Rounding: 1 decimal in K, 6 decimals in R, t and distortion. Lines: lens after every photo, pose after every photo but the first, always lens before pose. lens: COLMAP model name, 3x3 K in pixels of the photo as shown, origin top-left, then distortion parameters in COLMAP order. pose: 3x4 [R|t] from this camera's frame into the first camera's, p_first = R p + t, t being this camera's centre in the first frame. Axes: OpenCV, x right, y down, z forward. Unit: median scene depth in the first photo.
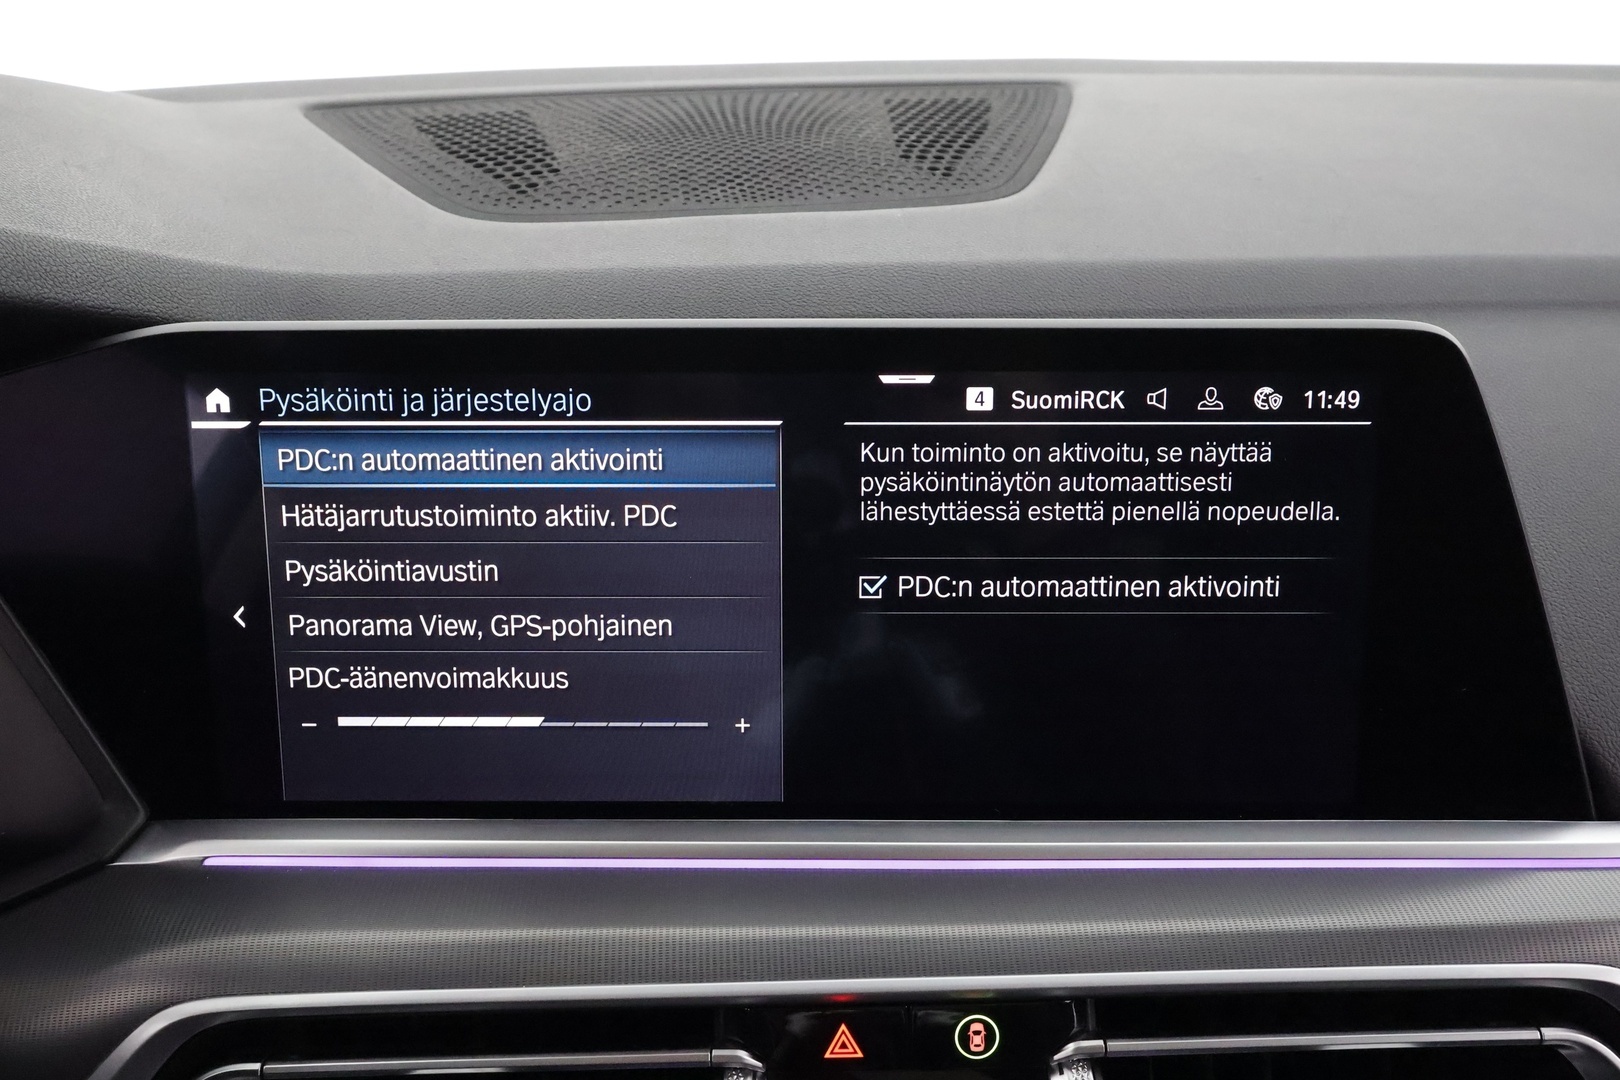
lens RADIAL K [[1328.8, 0, 810.0], [0, 1328.8, 540.0], [0, 0, 1]] dist [-0.000499, 0.002252]
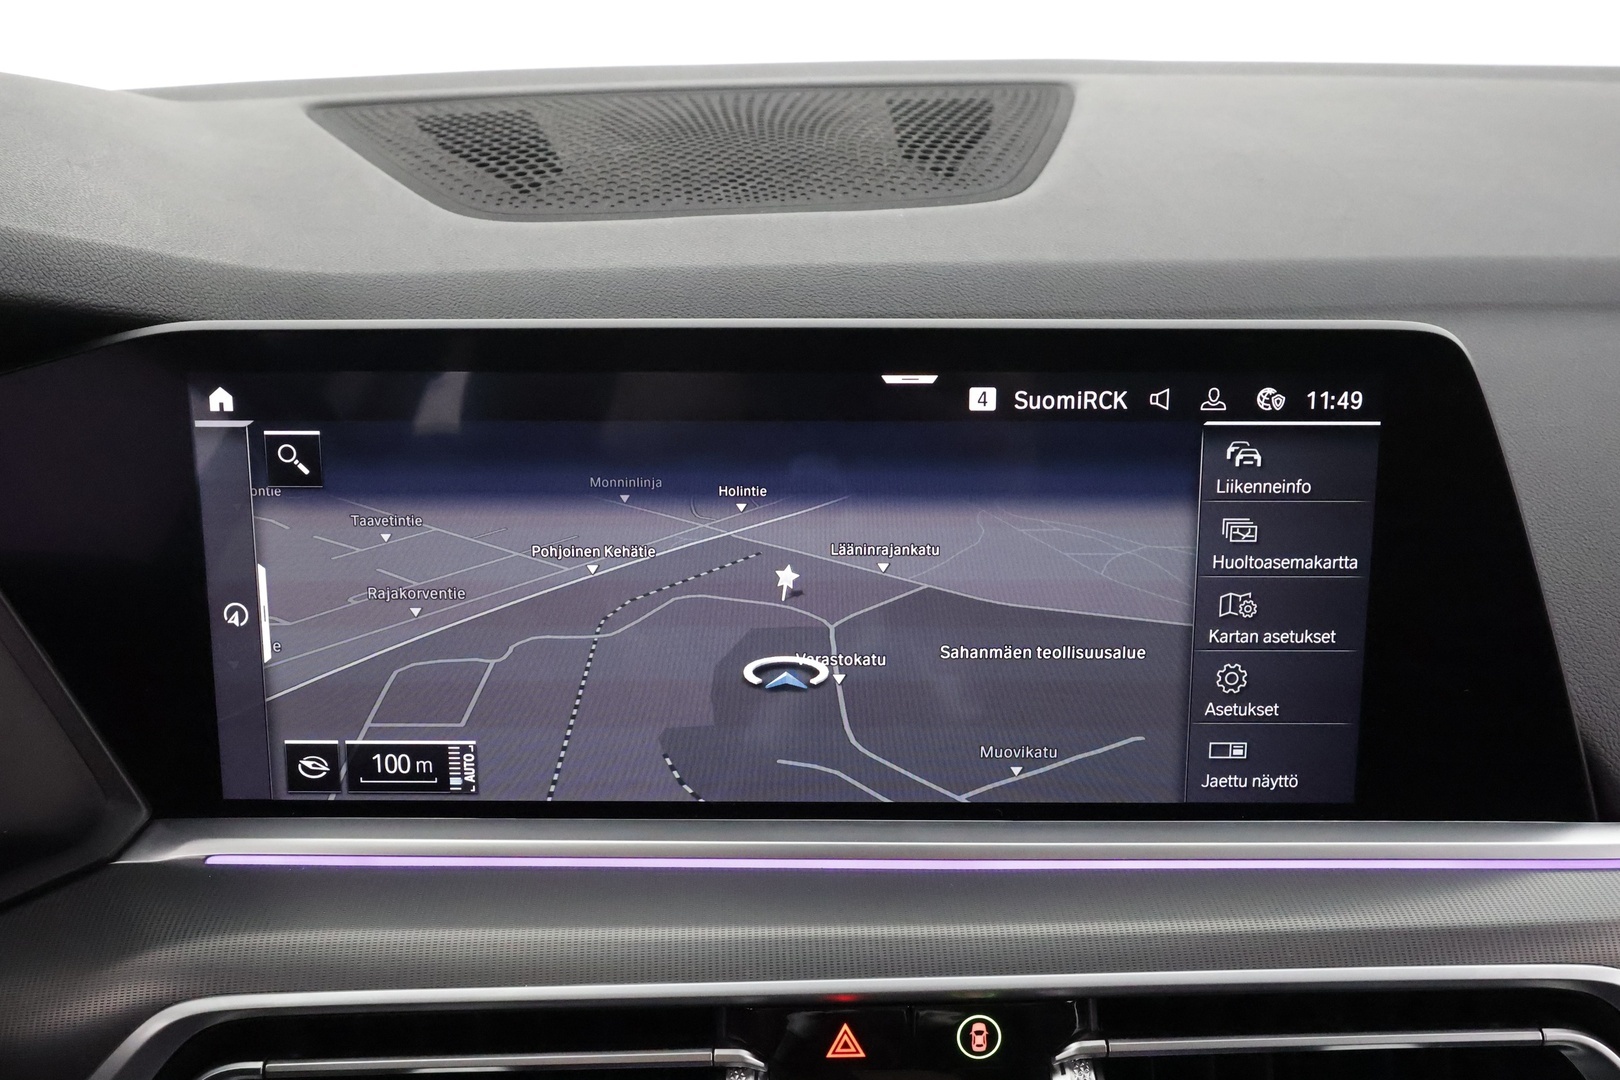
lens RADIAL K [[1328.2, 0, 810.0], [0, 1328.2, 540.0], [0, 0, 1]] dist [0.000385, -0.000031]
pose [[0.999998, 0.001741, 0.000345, -0.002444], [-0.001741, 0.999998, 0.000080, 0.000023], [-0.000345, -0.000081, 1.000000, -0.000078]]
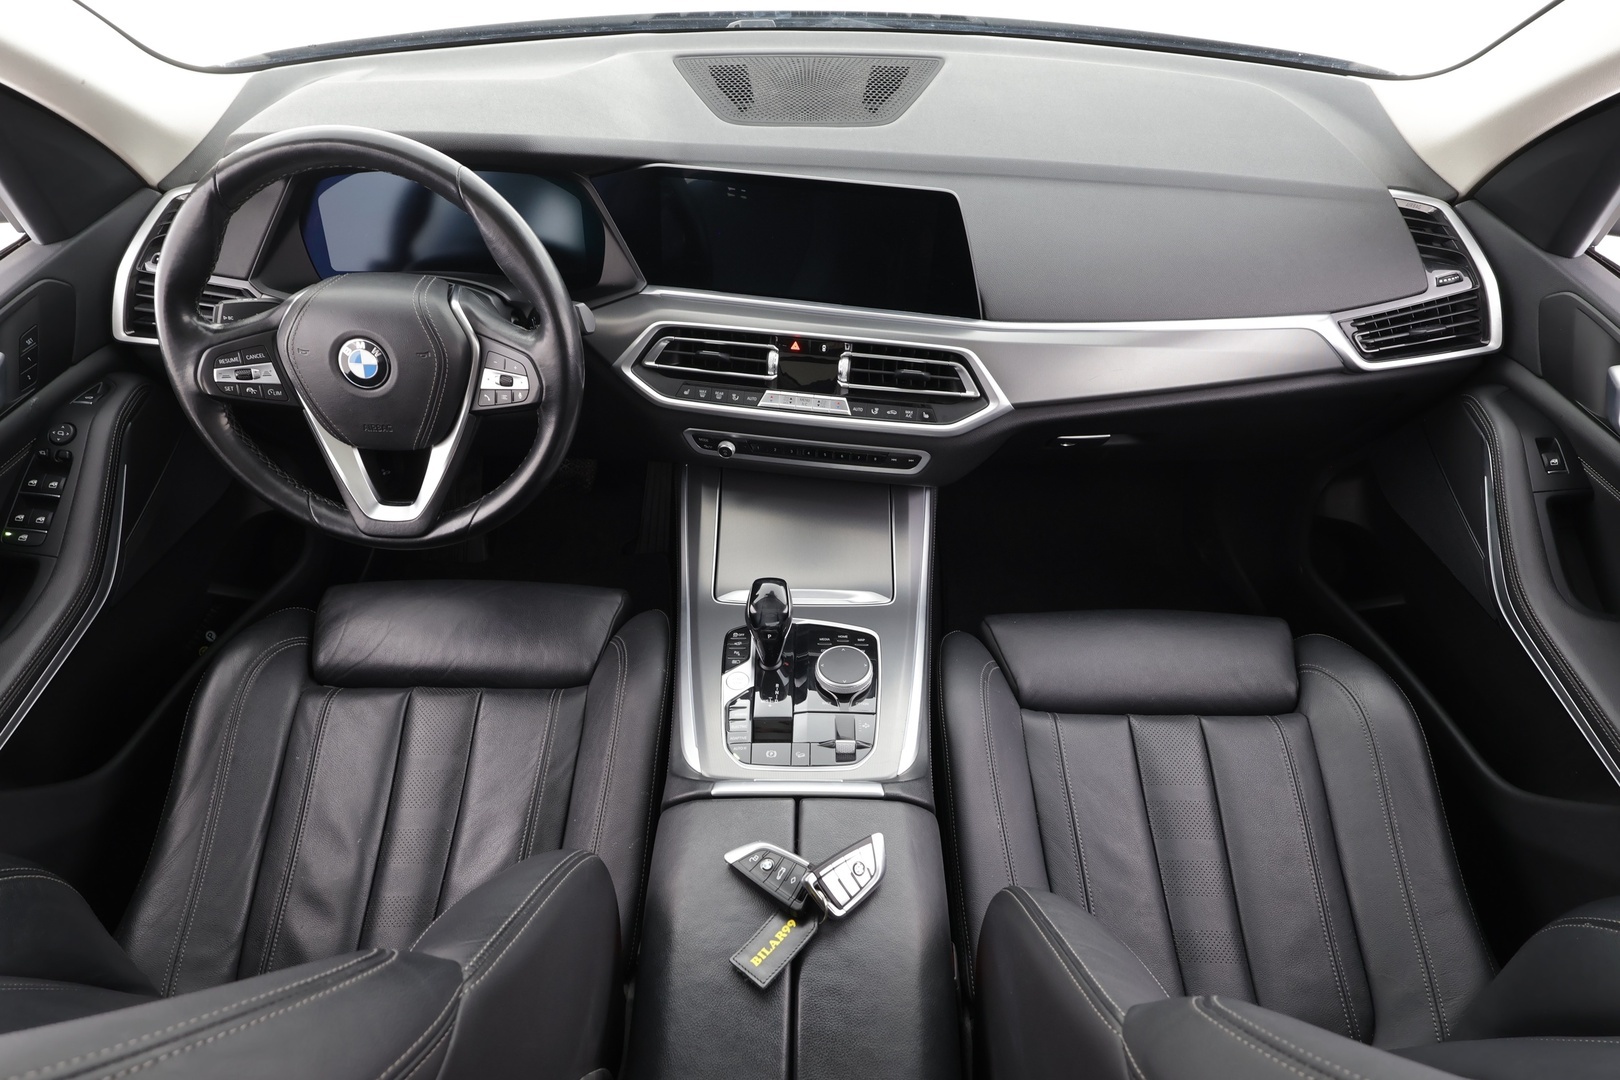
lens RADIAL K [[908.2, 0, 810.0], [0, 908.2, 540.0], [0, 0, 1]] dist [-0.003340, -0.000743]
pose [[0.985254, 0.134246, -0.106075, 0.472606], [-0.088402, 0.930228, 0.356175, -0.120324], [0.146489, -0.341546, 0.928379, -2.045824]]
